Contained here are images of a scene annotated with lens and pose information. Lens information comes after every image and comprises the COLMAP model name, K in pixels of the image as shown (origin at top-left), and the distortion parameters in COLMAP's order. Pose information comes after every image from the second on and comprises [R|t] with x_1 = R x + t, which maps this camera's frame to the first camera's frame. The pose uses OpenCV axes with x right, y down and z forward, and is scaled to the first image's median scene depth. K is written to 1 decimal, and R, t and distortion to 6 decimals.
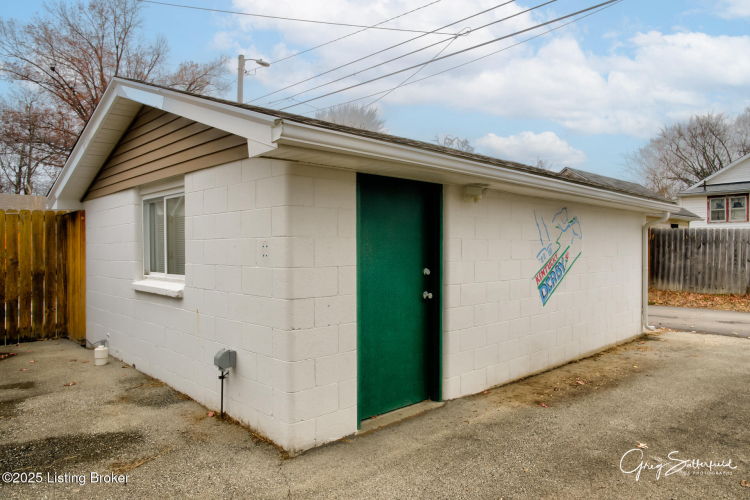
lens RADIAL K [[505.6, 0, 375.0], [0, 505.6, 250.0], [0, 0, 1]] dist [-0.091224, 0.098941]
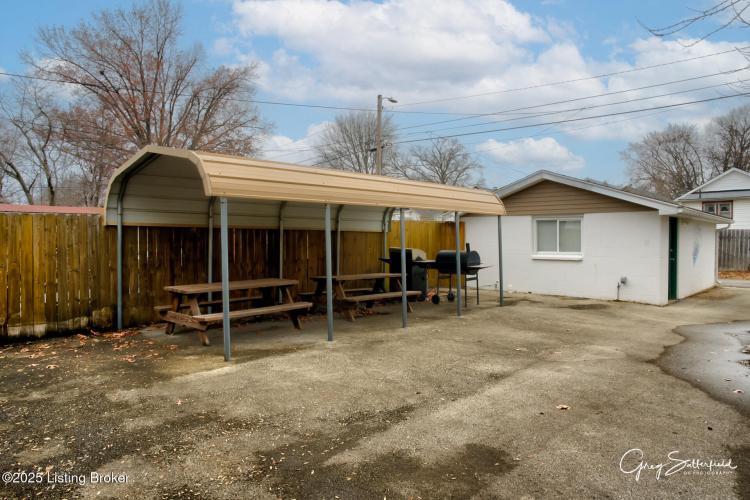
lens RADIAL K [[505.6, 0, 375.0], [0, 505.6, 250.0], [0, 0, 1]] dist [-0.091224, 0.098941]
pose [[0.998484, -0.006927, 0.054602, -0.230459], [0.006687, 0.999967, 0.004566, 0.004046], [-0.054632, -0.004194, 0.998498, -0.222560]]
